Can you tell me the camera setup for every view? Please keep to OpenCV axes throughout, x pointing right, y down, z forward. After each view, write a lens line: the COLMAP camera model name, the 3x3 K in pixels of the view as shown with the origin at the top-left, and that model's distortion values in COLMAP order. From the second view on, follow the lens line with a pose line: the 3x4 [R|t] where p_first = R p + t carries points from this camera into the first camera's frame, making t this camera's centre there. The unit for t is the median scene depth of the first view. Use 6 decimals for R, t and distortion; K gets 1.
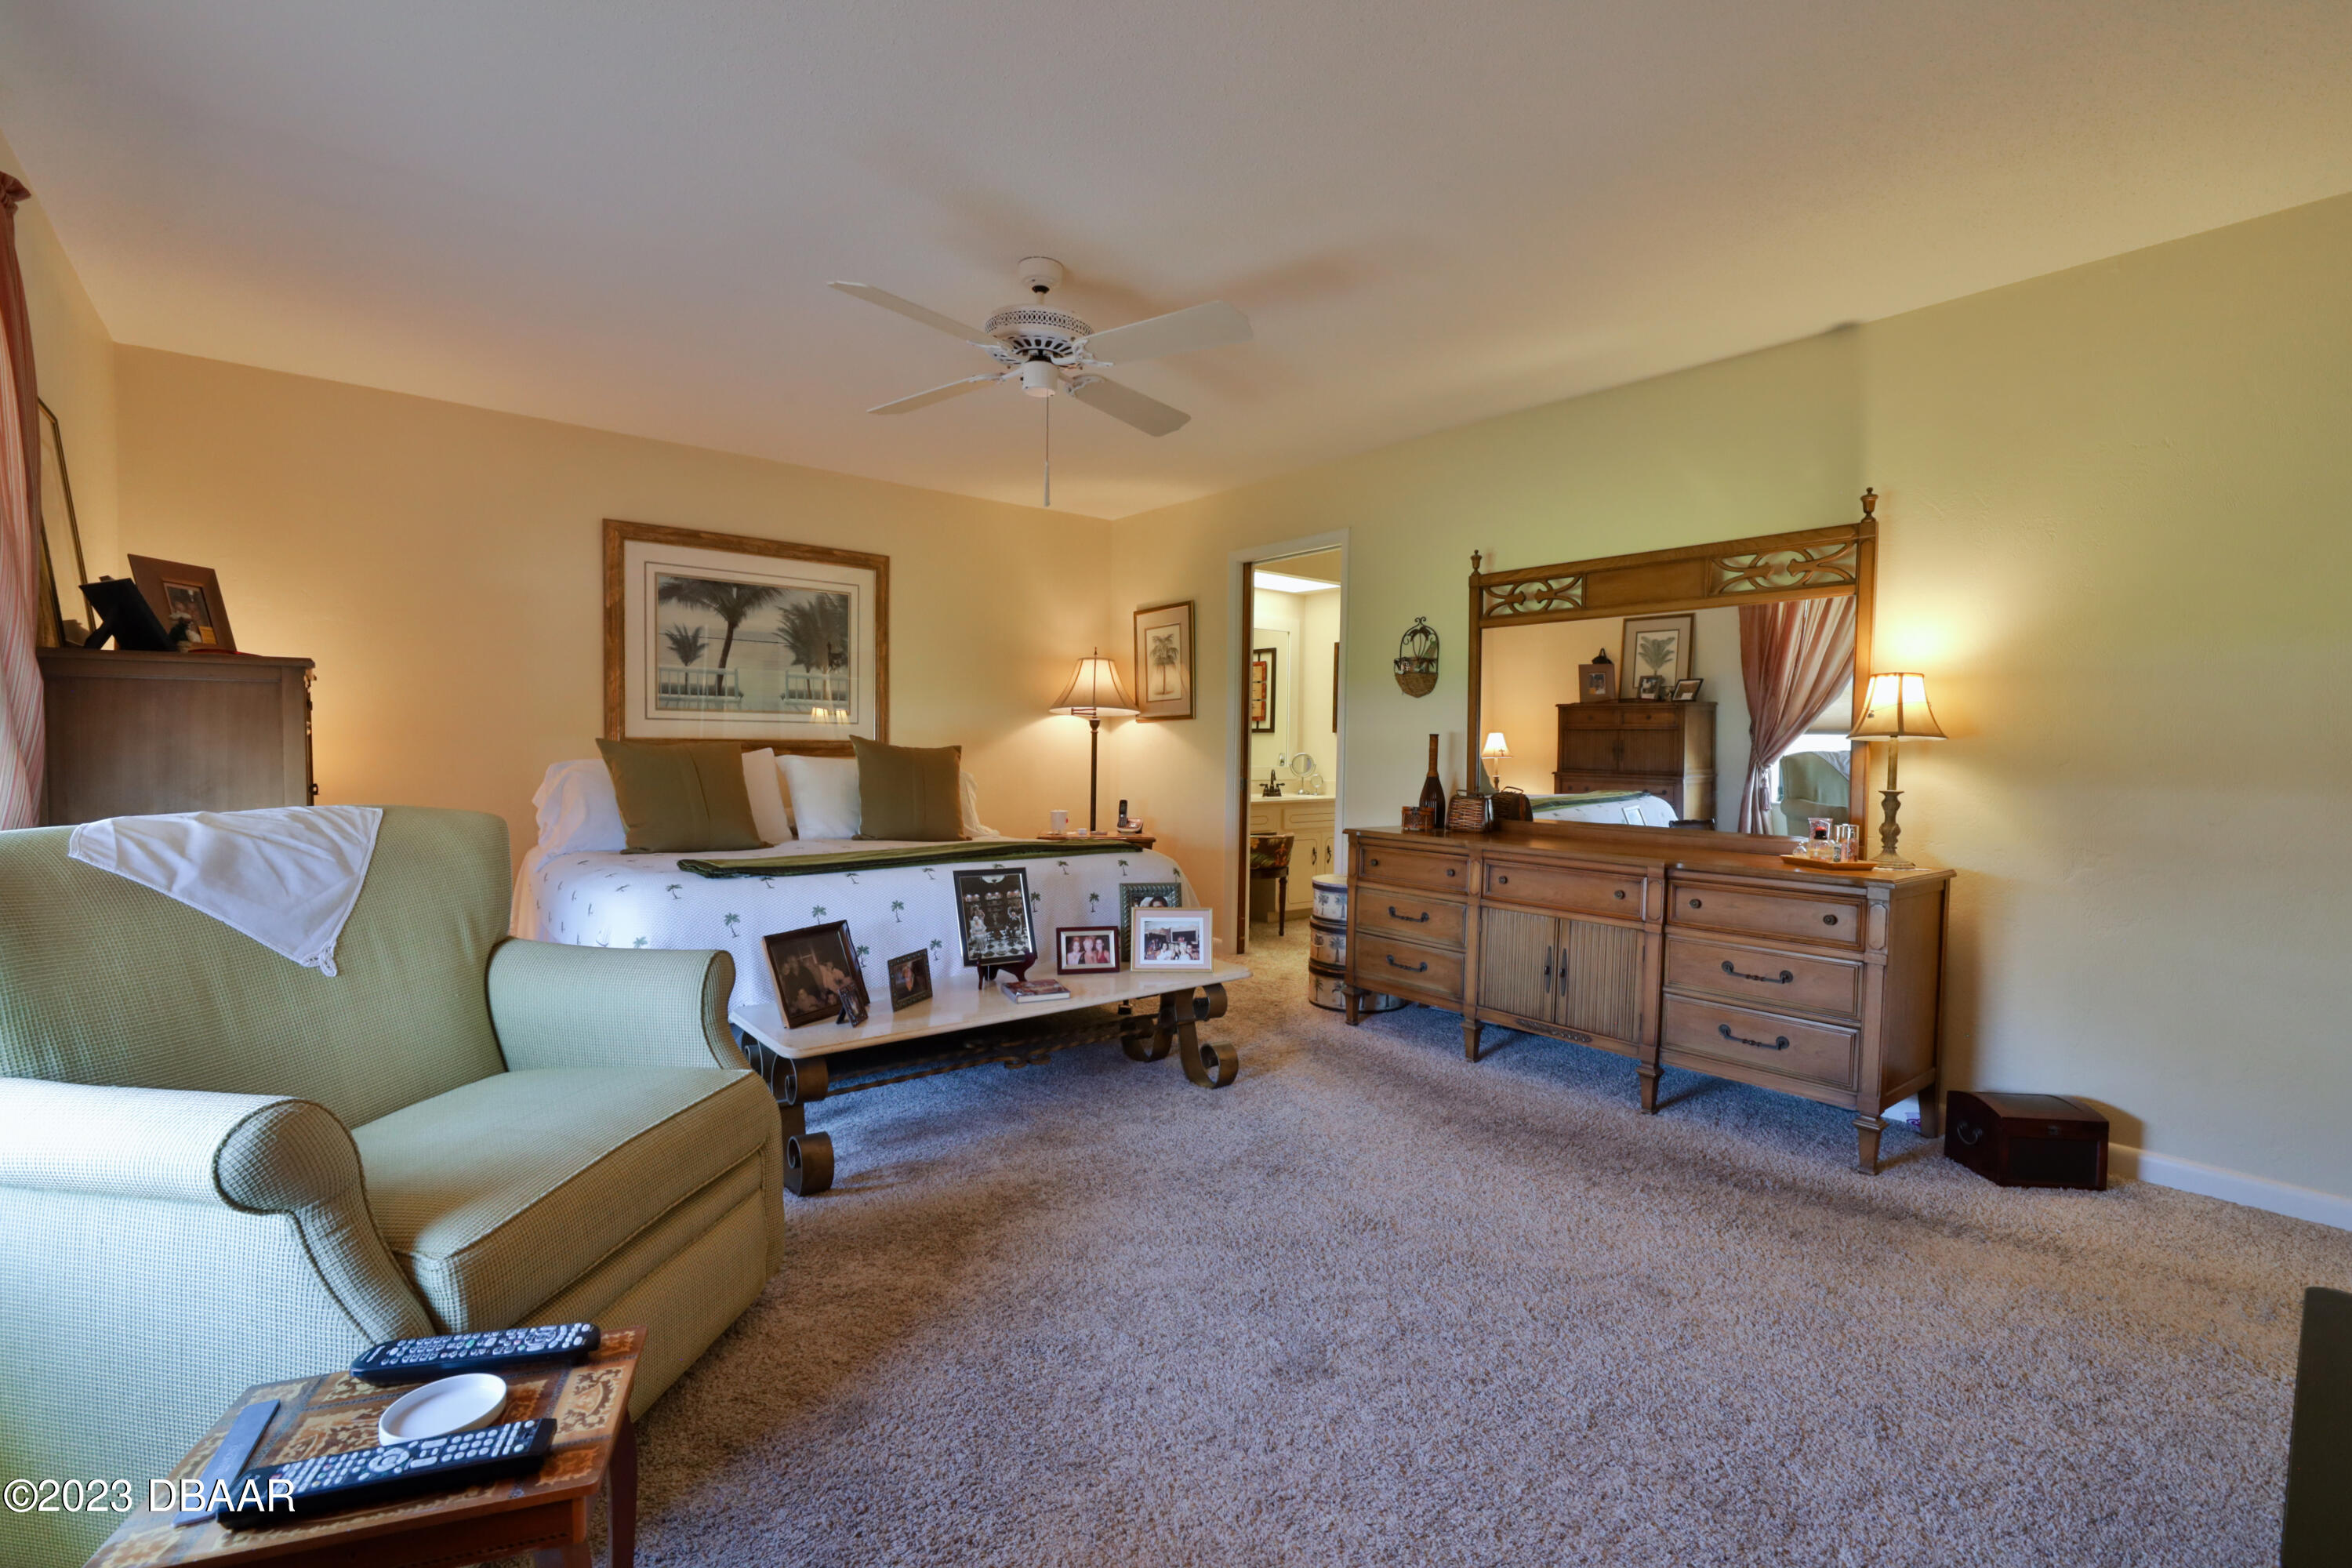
lens RADIAL K [[1025.2, 0, 1176.0], [0, 1025.2, 784.0], [0, 0, 1]] dist [-0.000598, 0.000024]
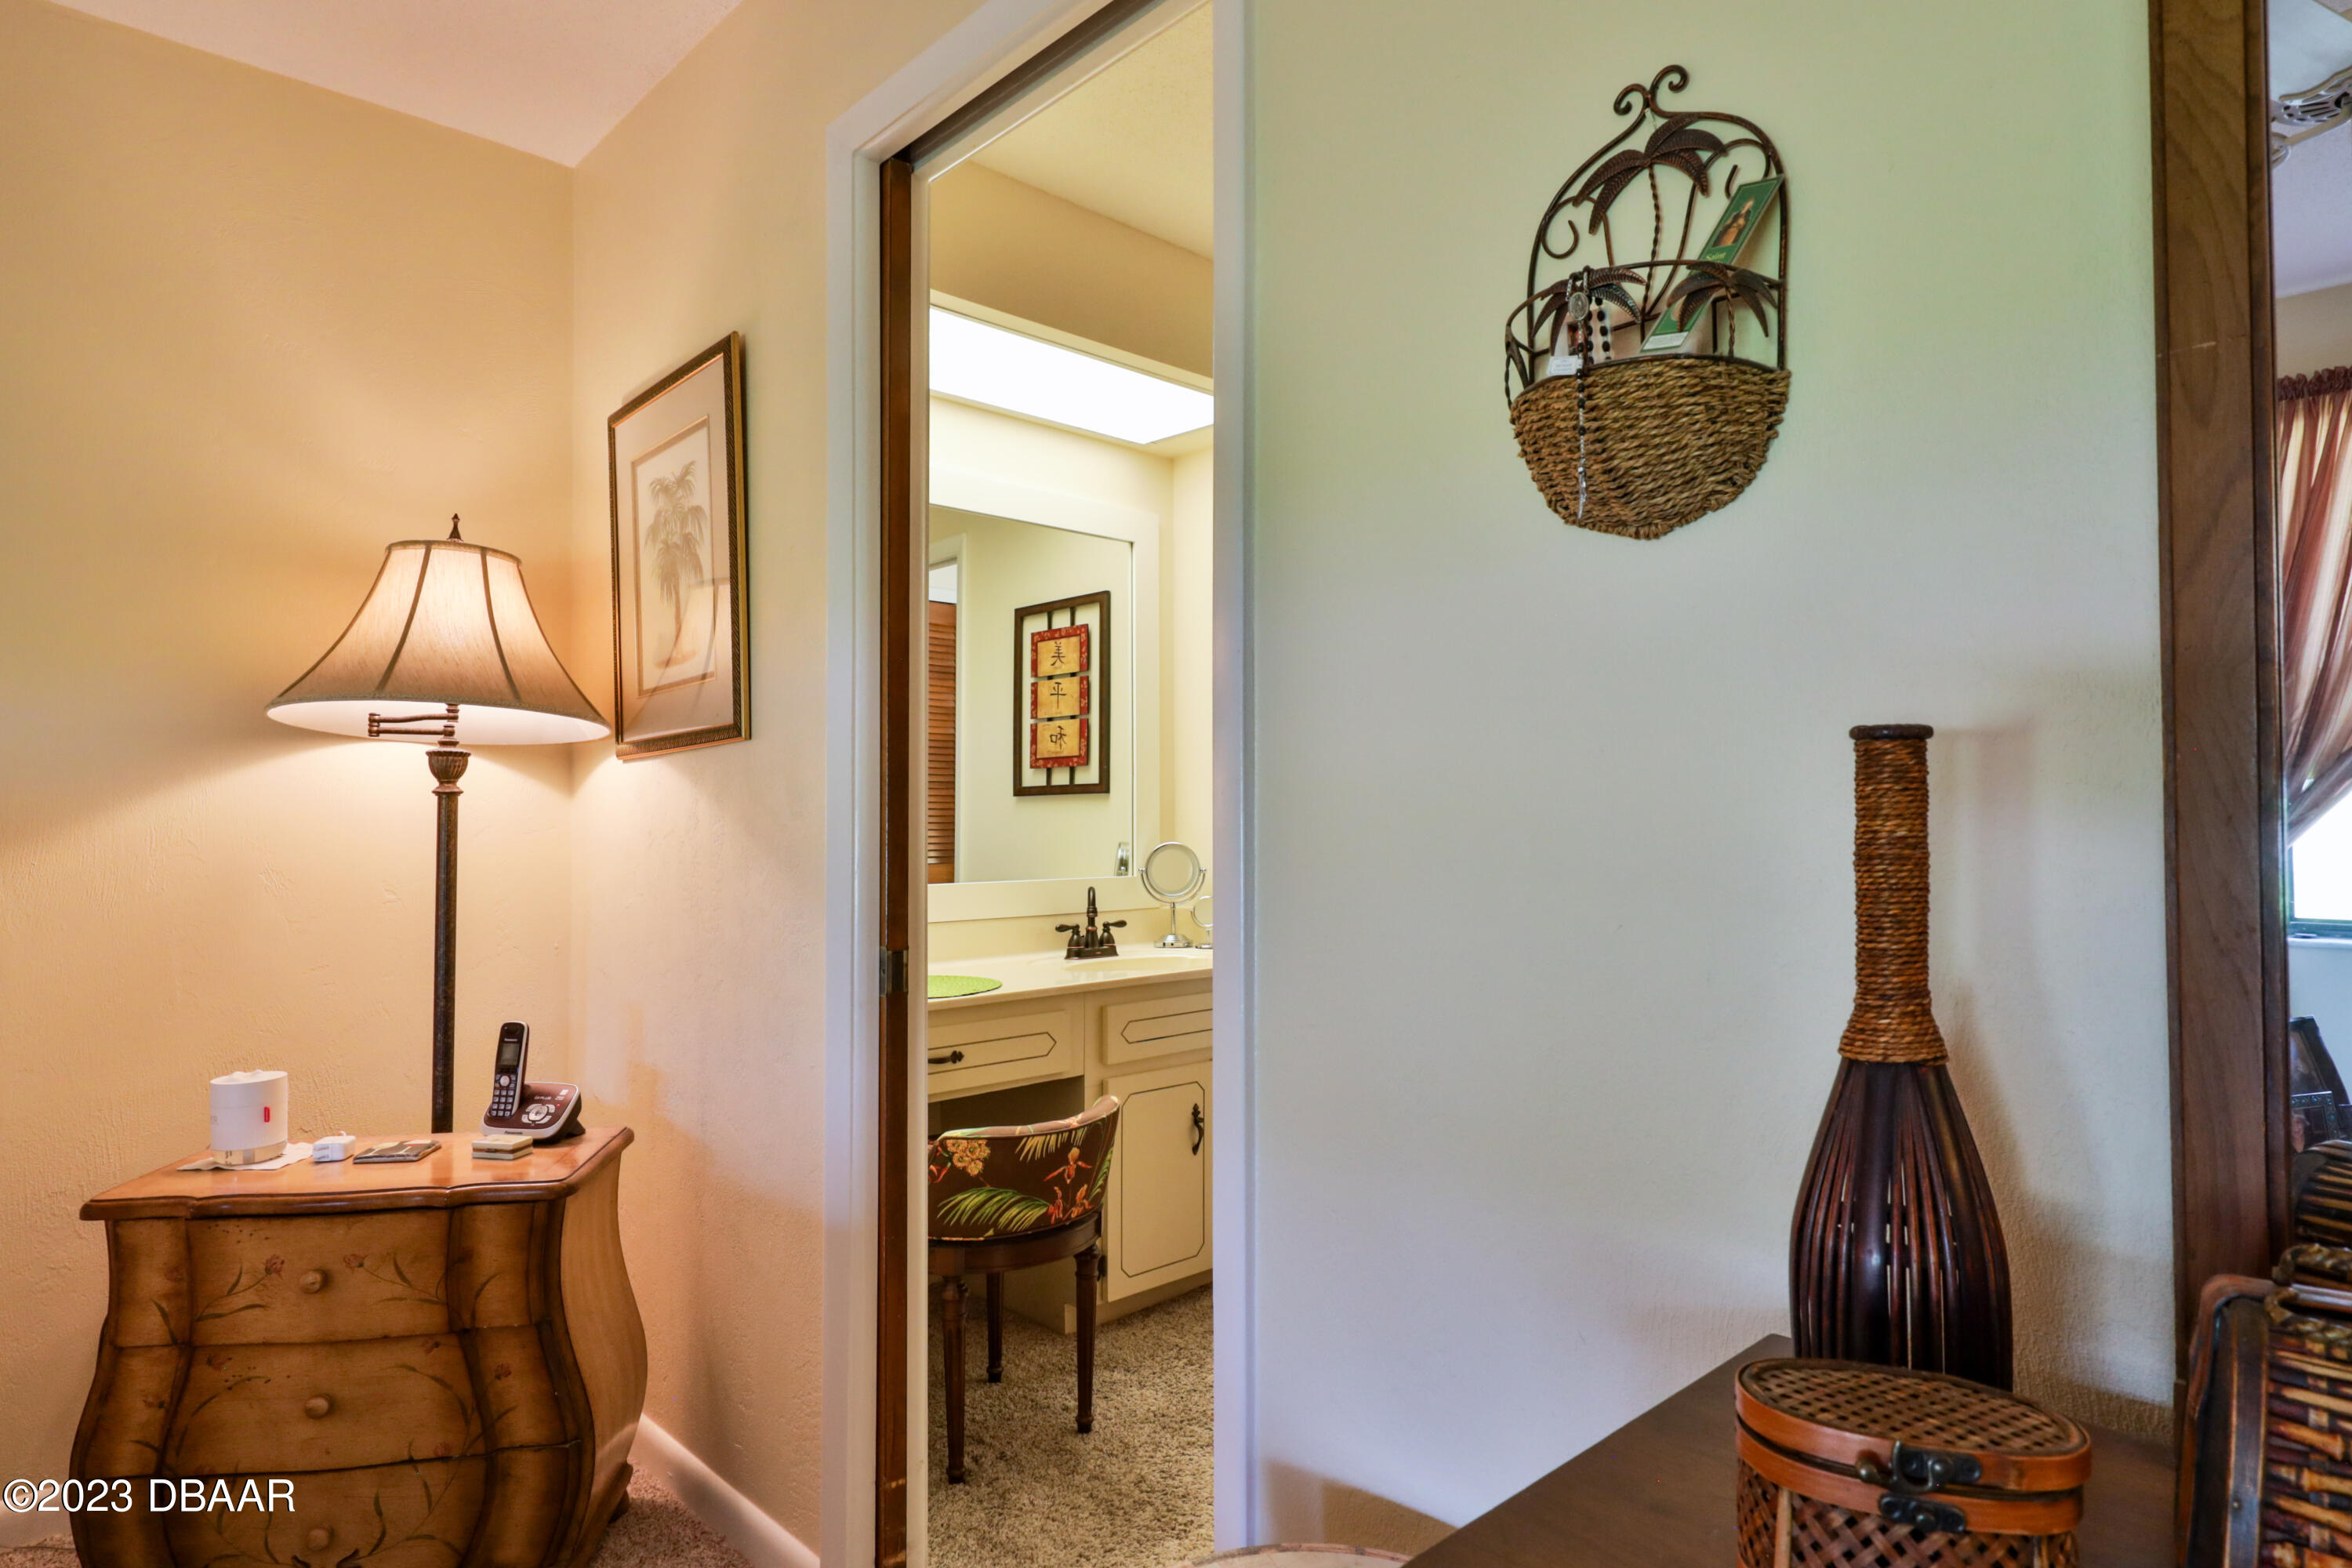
lens RADIAL K [[1295.4, 0, 1176.0], [0, 1295.4, 784.0], [0, 0, 1]] dist [0.000829, 0.000086]
pose [[0.997161, -0.014471, 0.073891, 0.106169], [0.019455, 0.997551, -0.067187, -0.022807], [-0.072738, 0.068434, 0.995001, 0.600322]]
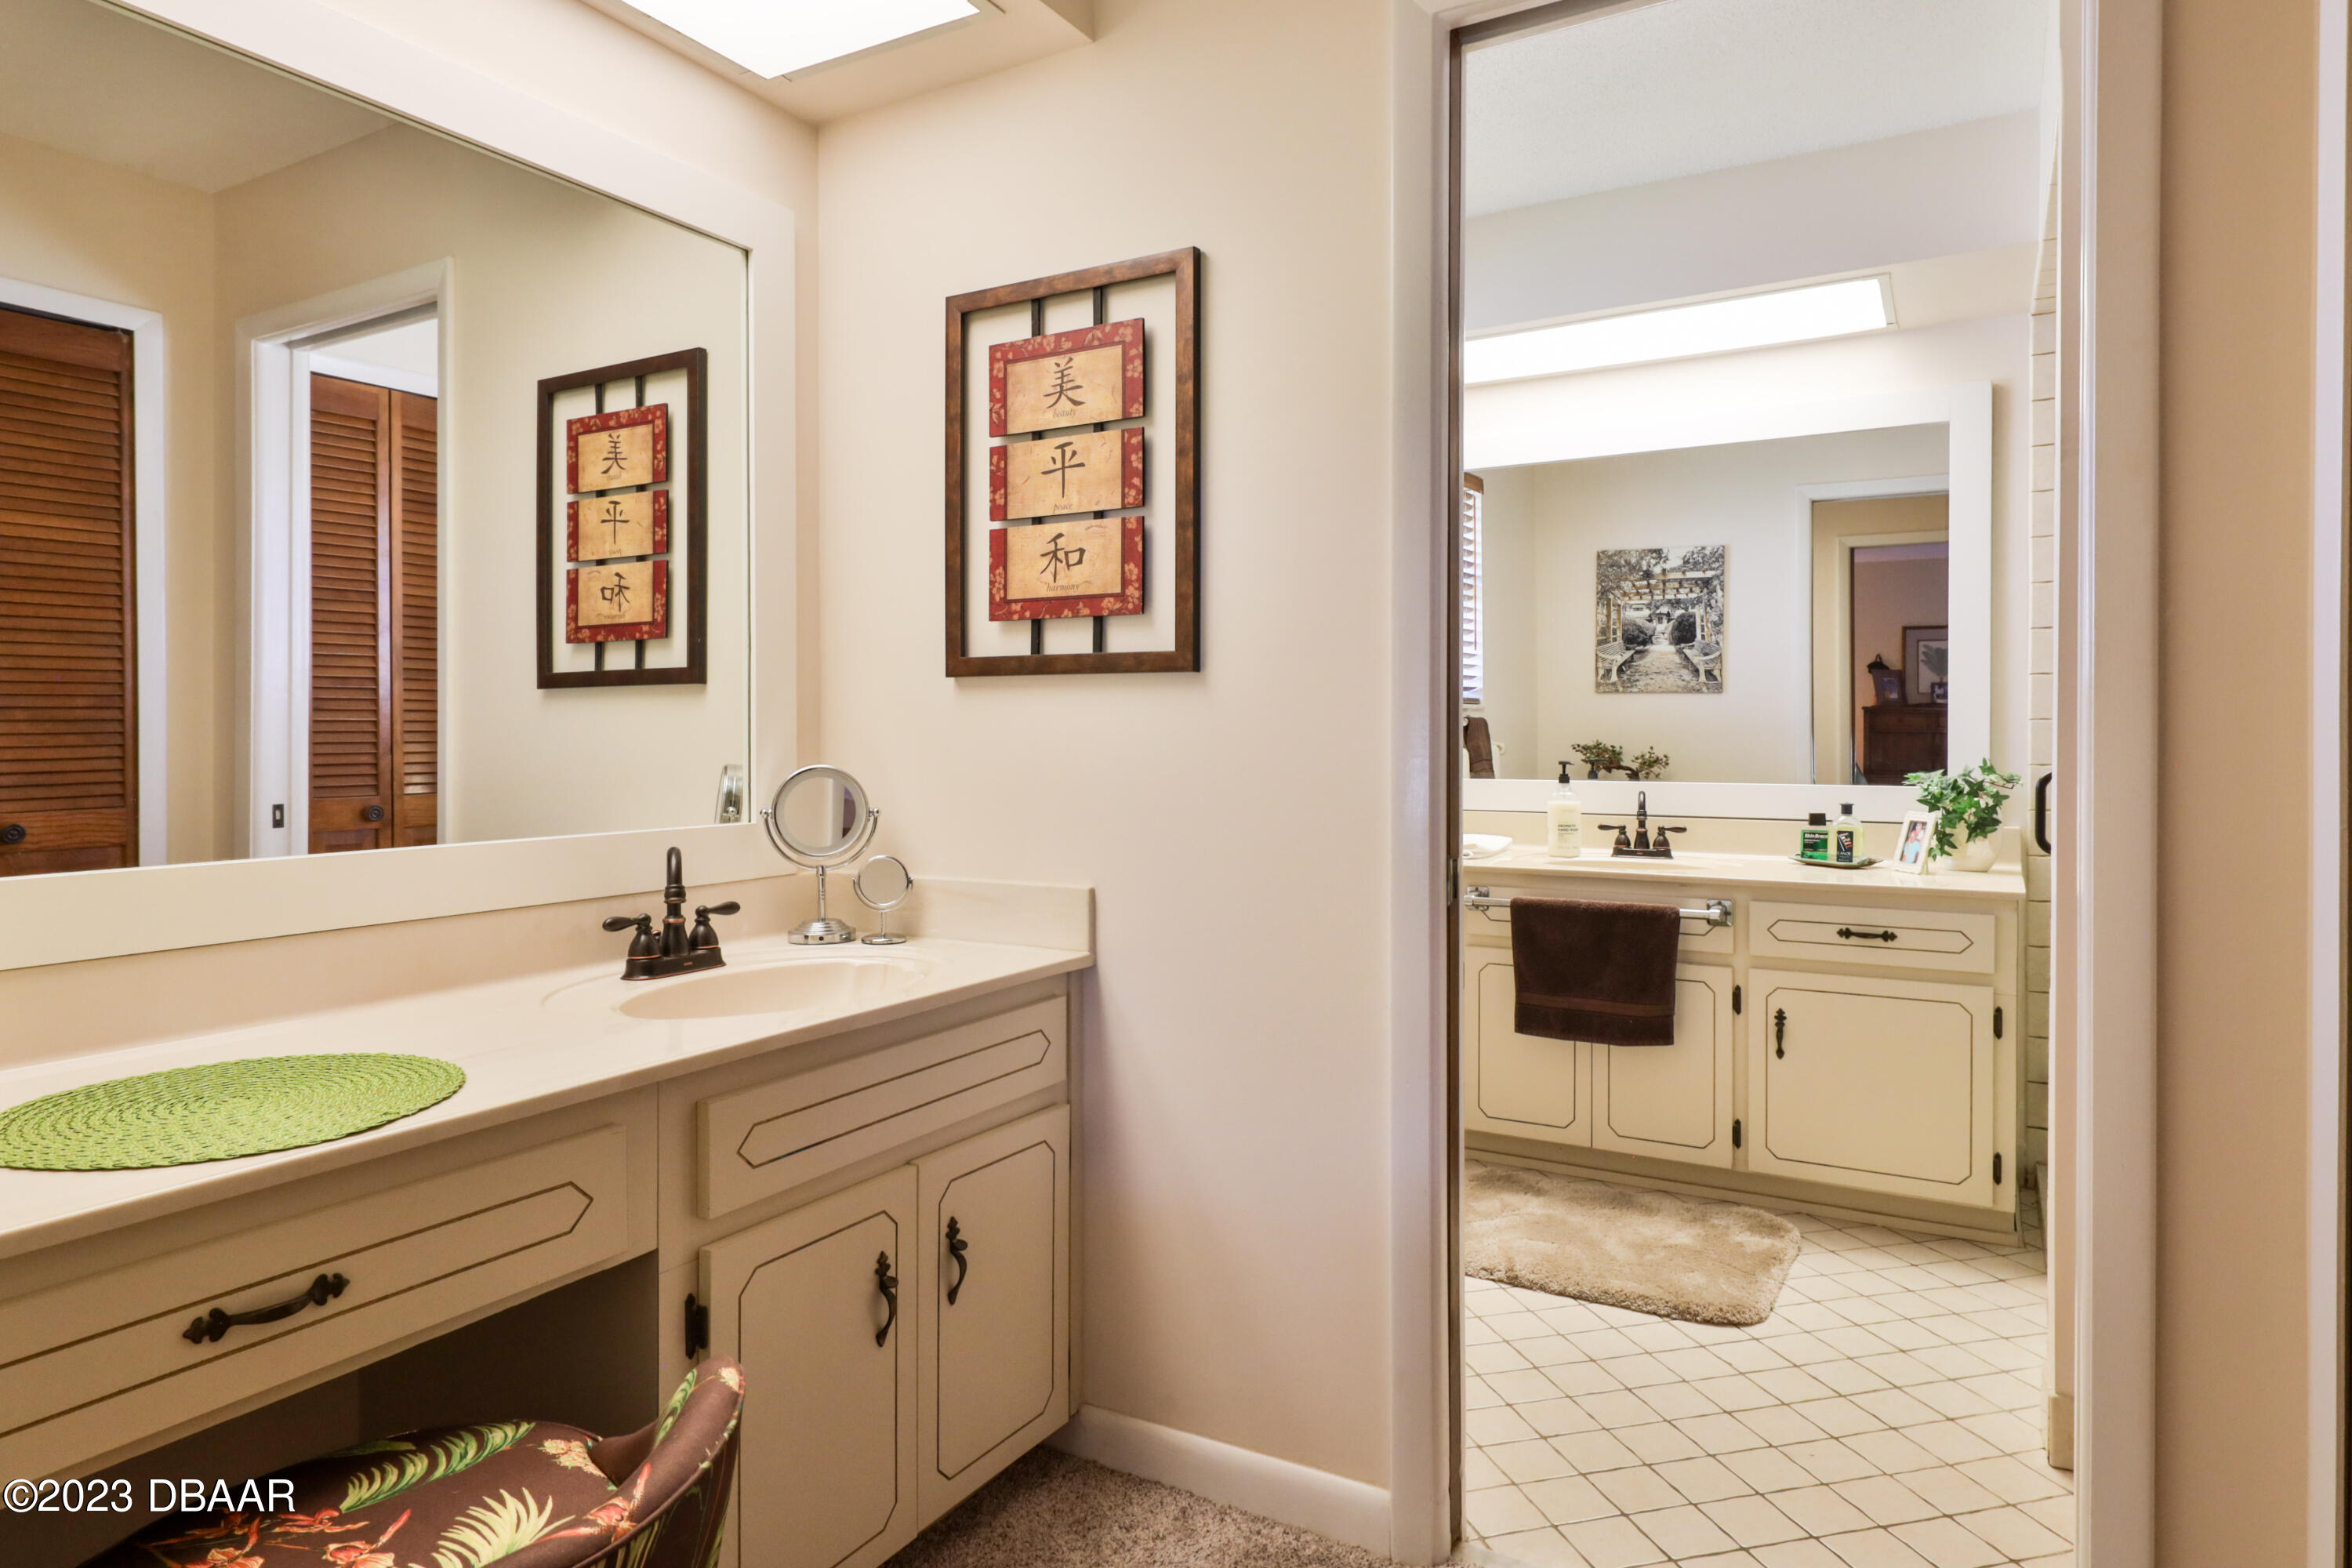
lens RADIAL K [[1323.1, 0, 1189.0], [0, 1323.1, 739.9], [0, 0, 1]] dist [0.001846, -0.000675]
pose [[0.929384, -0.017637, 0.368693, 0.108724], [0.029326, 0.999228, -0.026125, -0.030501], [-0.367947, 0.035093, 0.929184, 0.823680]]
